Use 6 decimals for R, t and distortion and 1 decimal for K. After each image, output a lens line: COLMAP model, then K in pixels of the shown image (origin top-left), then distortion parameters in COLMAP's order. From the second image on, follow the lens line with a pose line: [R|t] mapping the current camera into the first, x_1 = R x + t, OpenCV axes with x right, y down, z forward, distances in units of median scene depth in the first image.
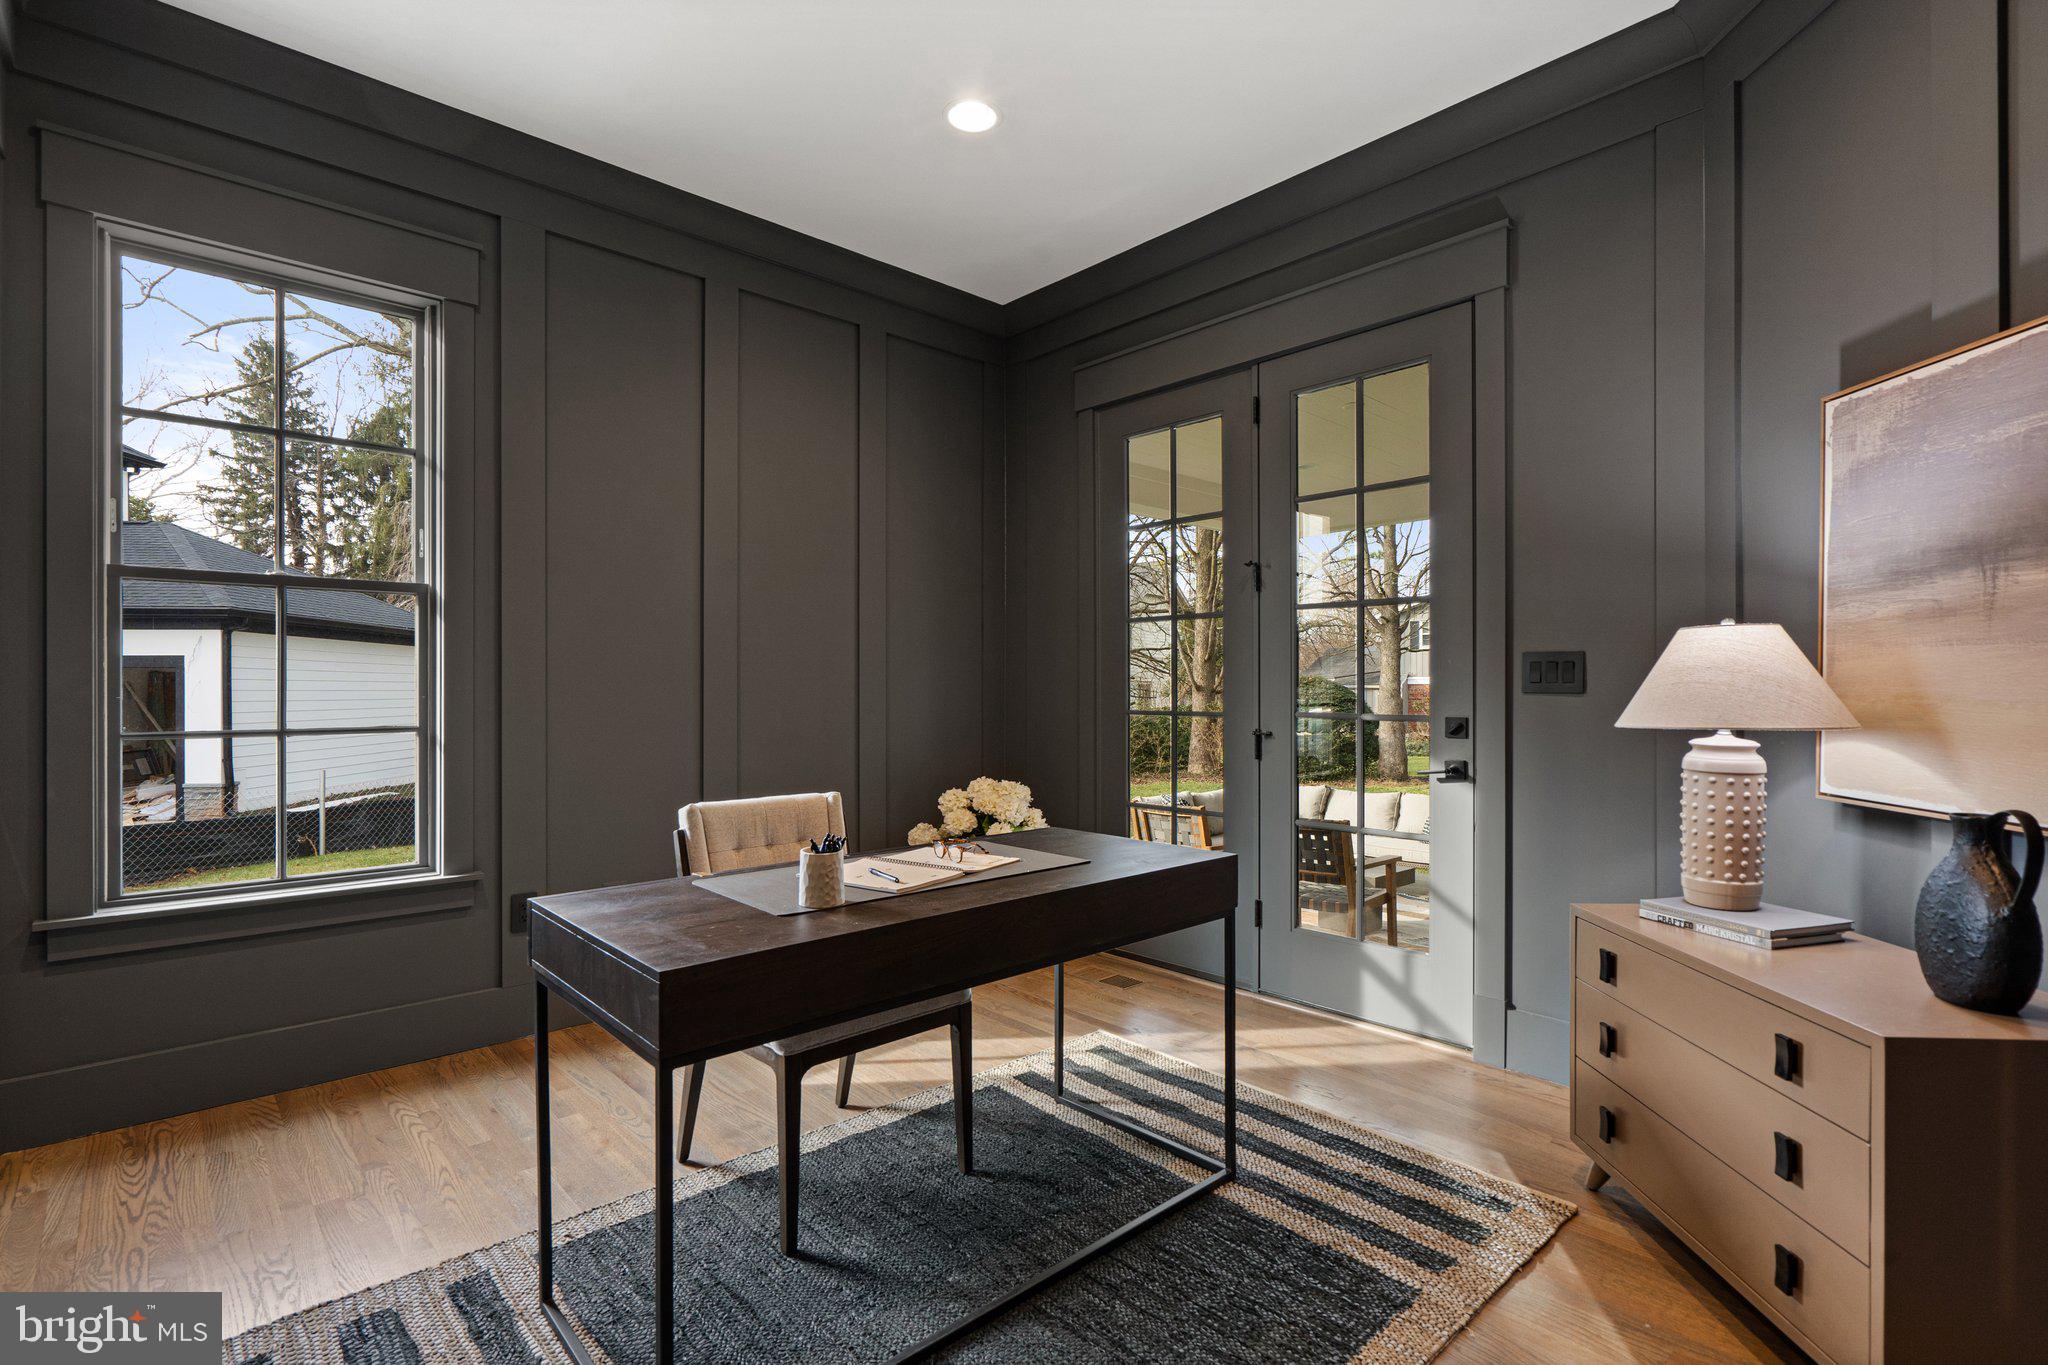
lens RADIAL K [[957.3, 0, 1018.6], [0, 957.3, 679.6], [0, 0, 1]] dist [-0.002025, 0.000366]
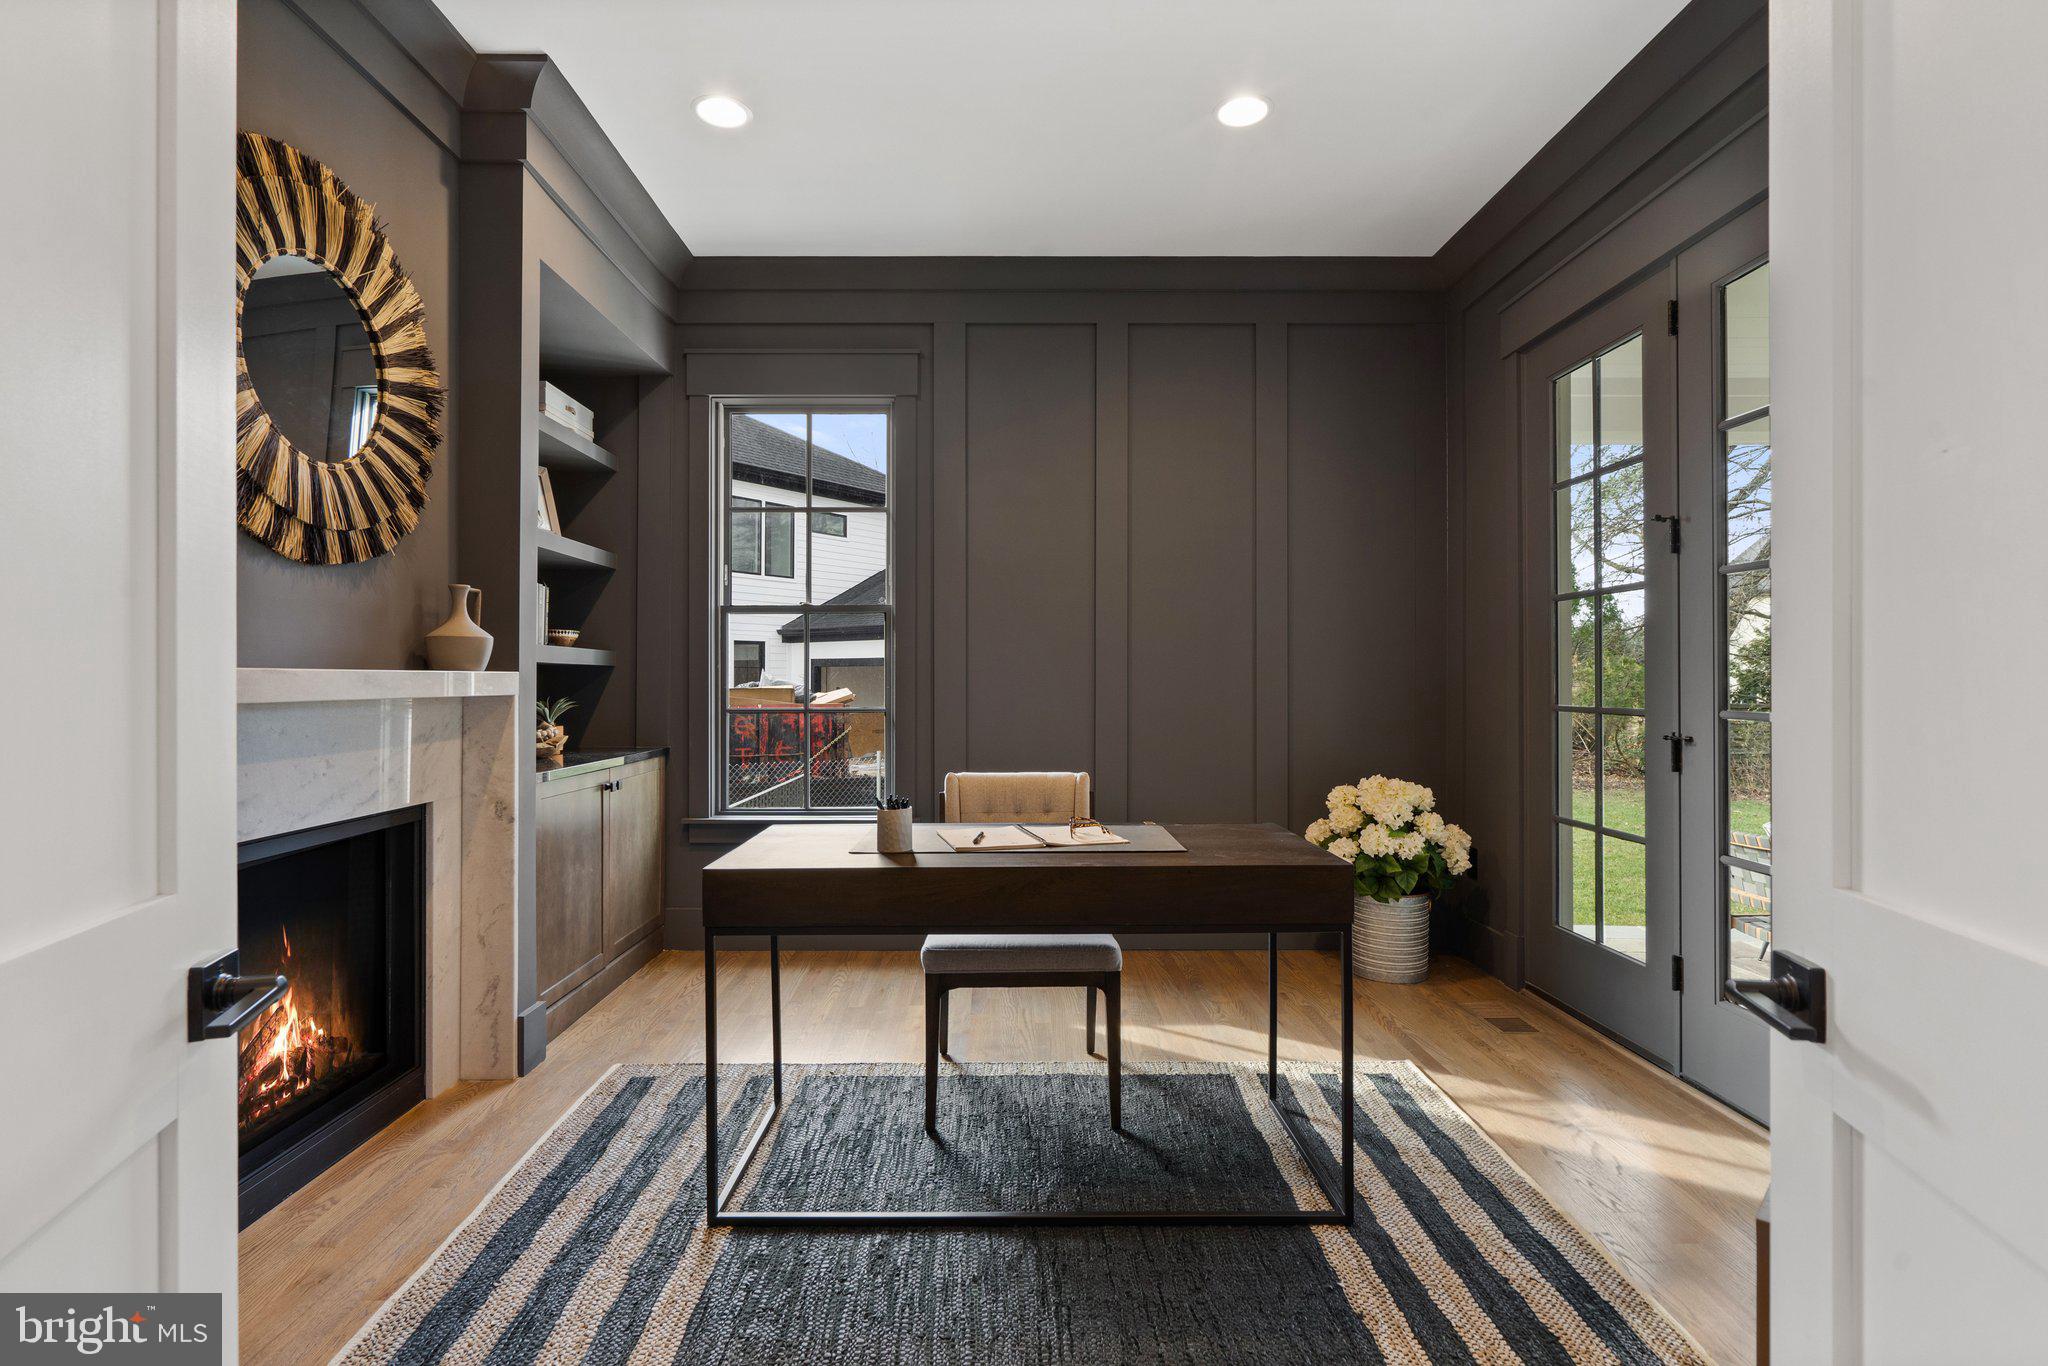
lens RADIAL K [[972.9, 0, 1019.8], [0, 972.9, 666.9], [0, 0, 1]] dist [0.003029, 0.000480]
pose [[0.748051, -0.008760, -0.663583, 0.449919], [0.007632, 0.999960, -0.004597, -0.002448], [0.663597, -0.001625, 0.748089, 0.078878]]
